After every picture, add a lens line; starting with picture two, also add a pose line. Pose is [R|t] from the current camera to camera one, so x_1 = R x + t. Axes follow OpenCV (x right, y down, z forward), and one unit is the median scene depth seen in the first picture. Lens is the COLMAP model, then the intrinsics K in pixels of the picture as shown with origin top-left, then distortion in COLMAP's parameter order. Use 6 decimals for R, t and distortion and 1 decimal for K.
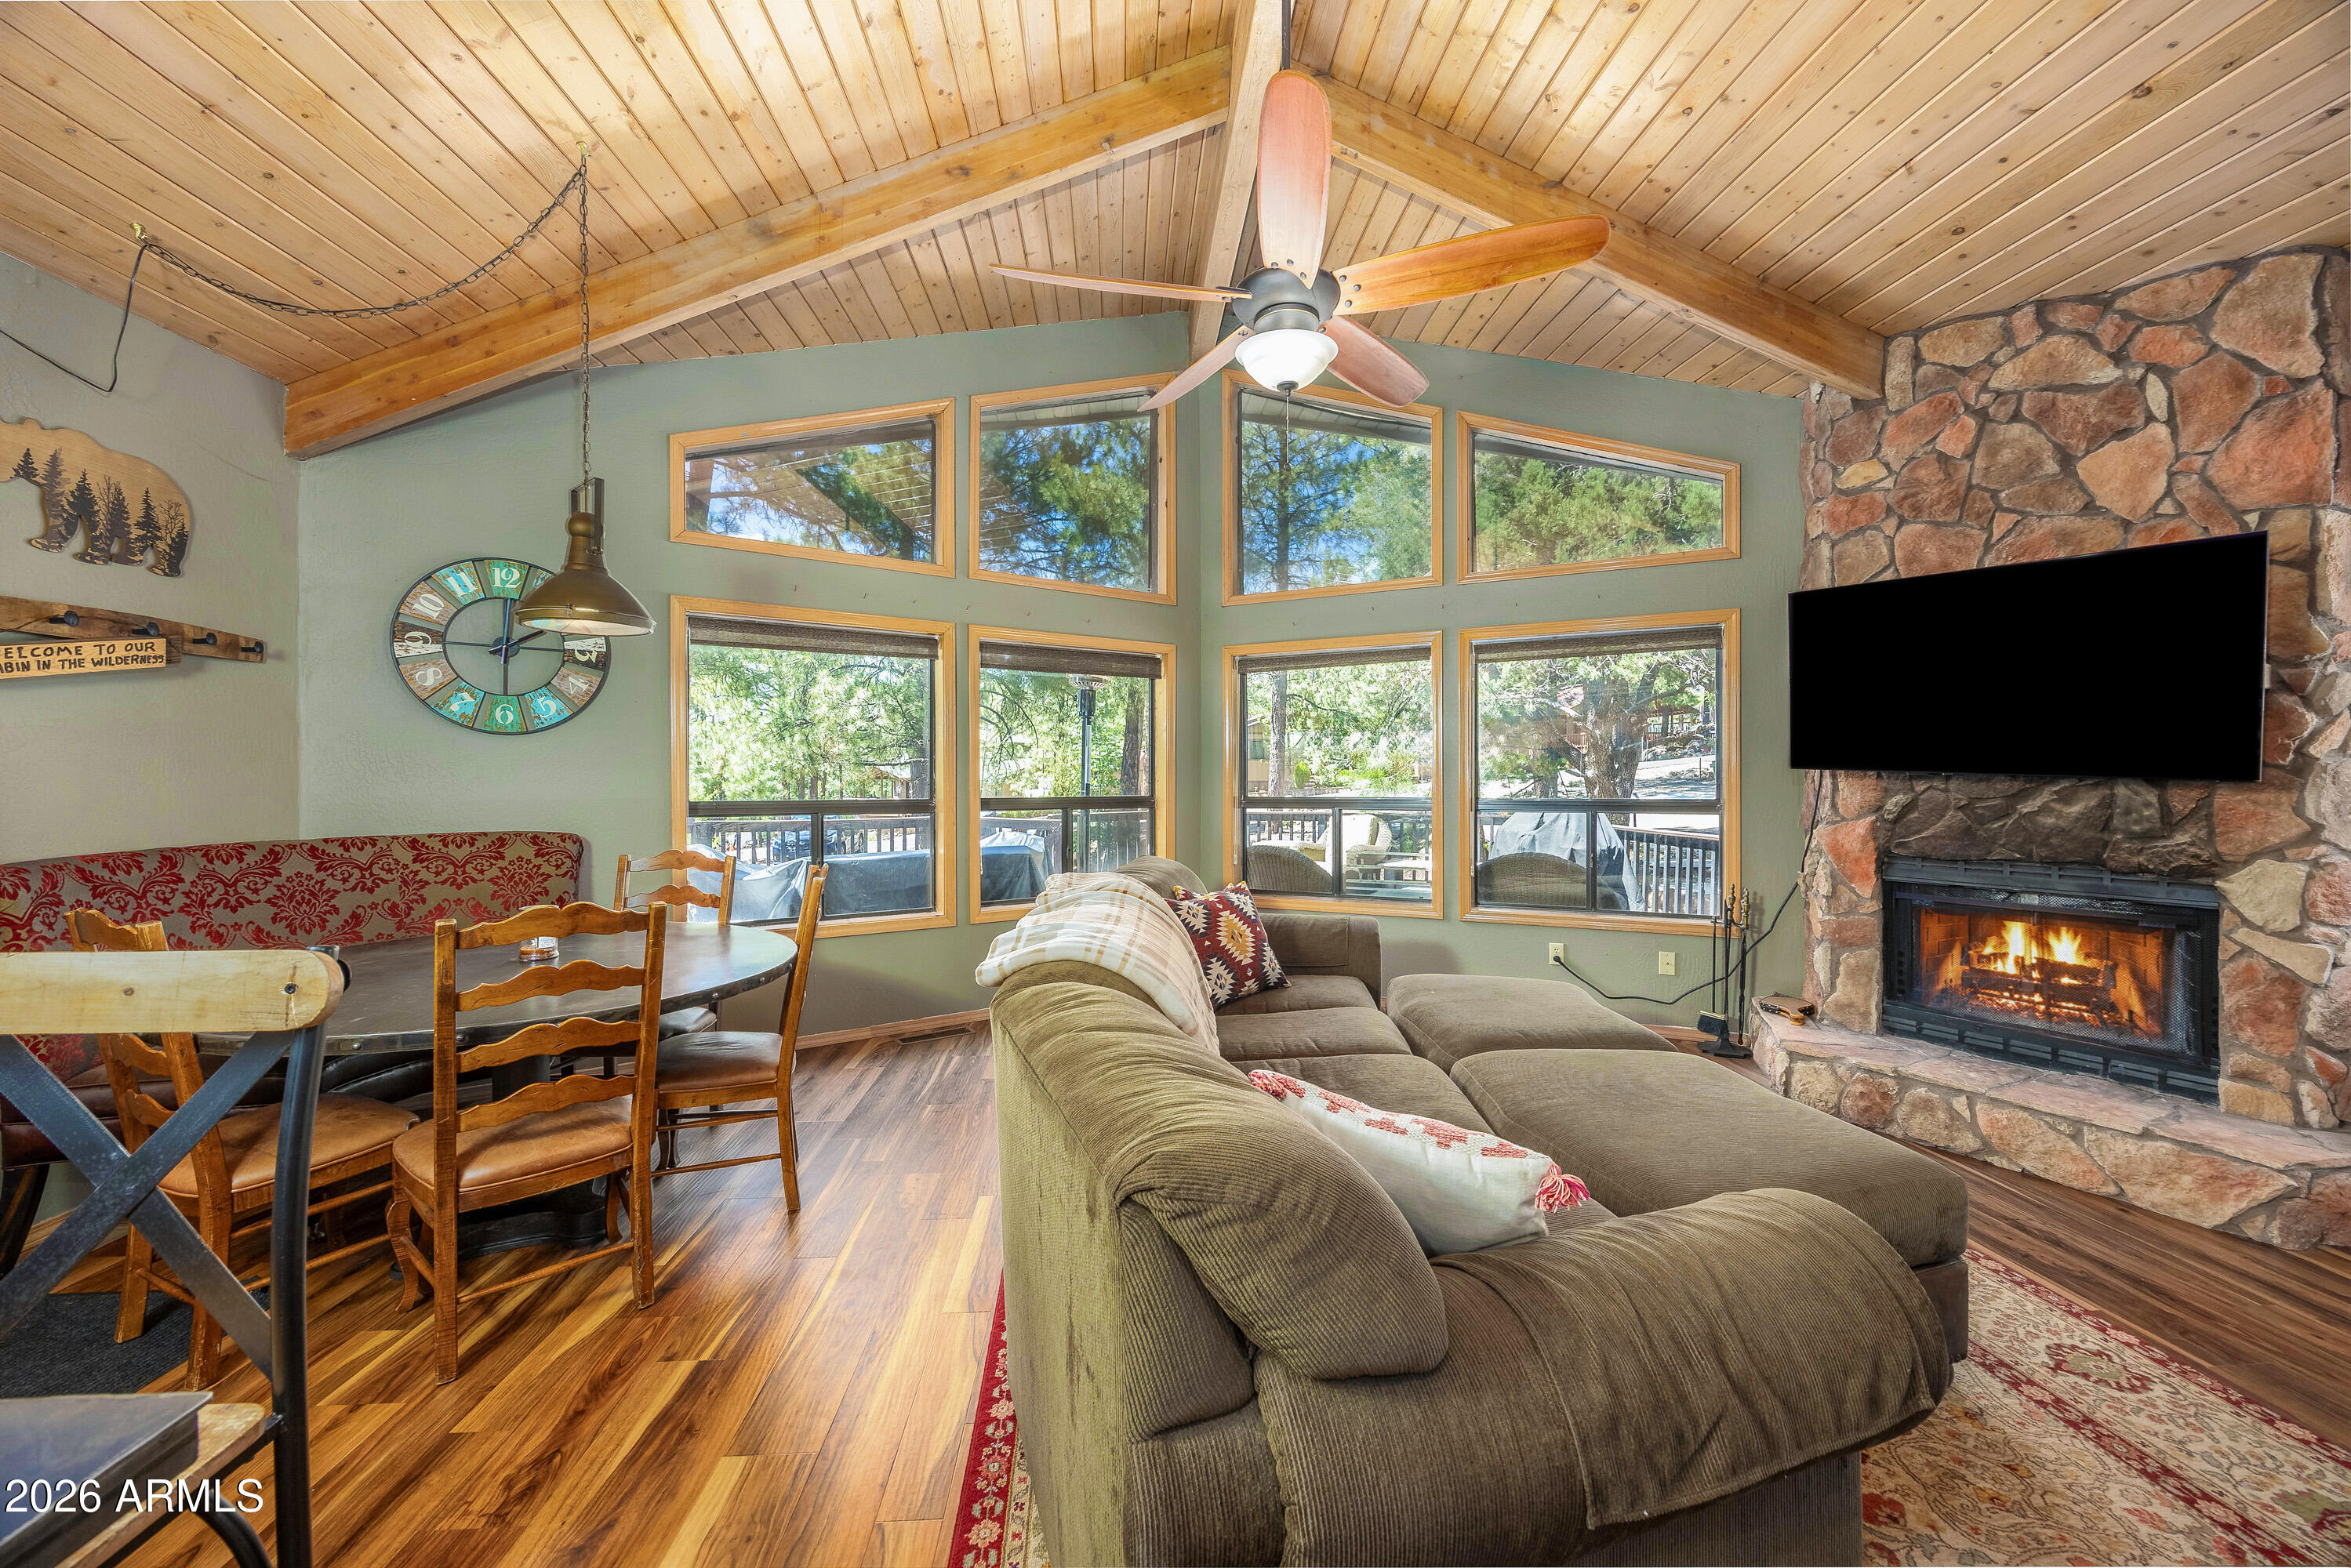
lens RADIAL K [[905.8, 0, 1163.8], [0, 905.8, 785.5], [0, 0, 1]] dist [0.004624, -0.001241]
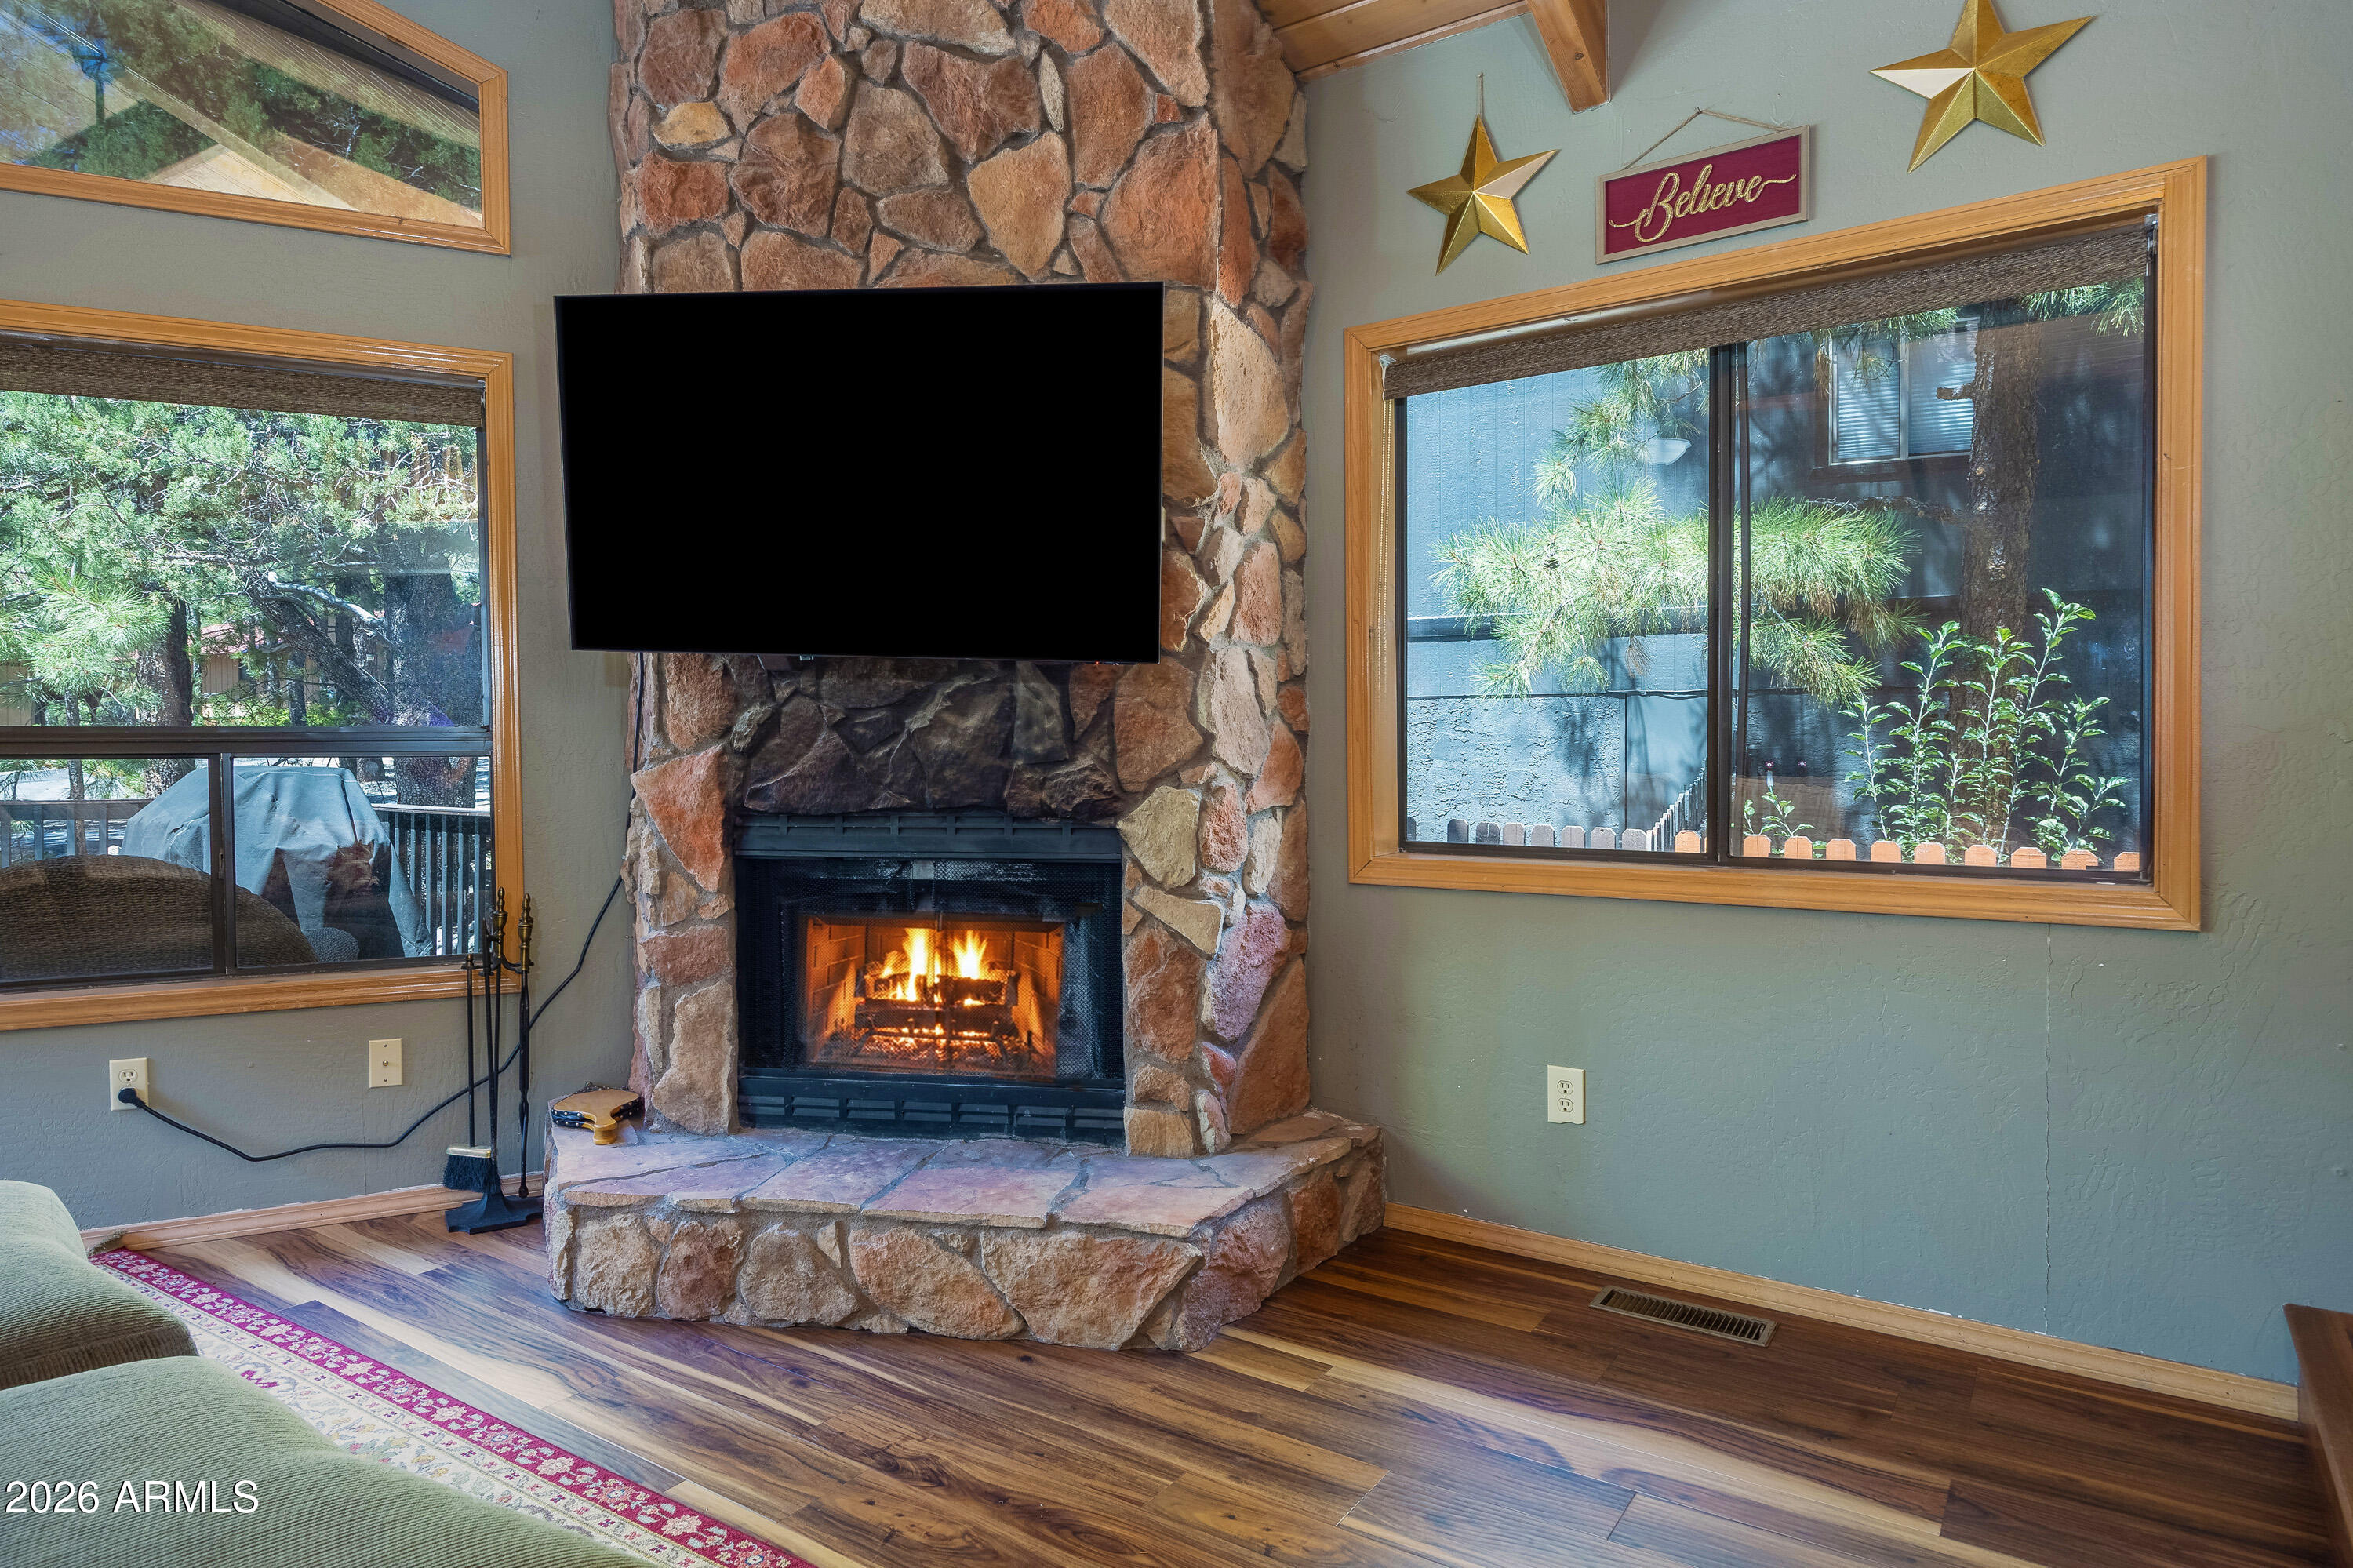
lens RADIAL K [[1323.8, 0, 1192.3], [0, 1323.8, 791.8], [0, 0, 1]] dist [-0.002593, 0.002014]
pose [[0.608832, -0.017165, 0.793114, 0.367162], [0.009683, 0.999852, 0.014206, 0.063452], [-0.793240, -0.000970, 0.608908, 0.319684]]
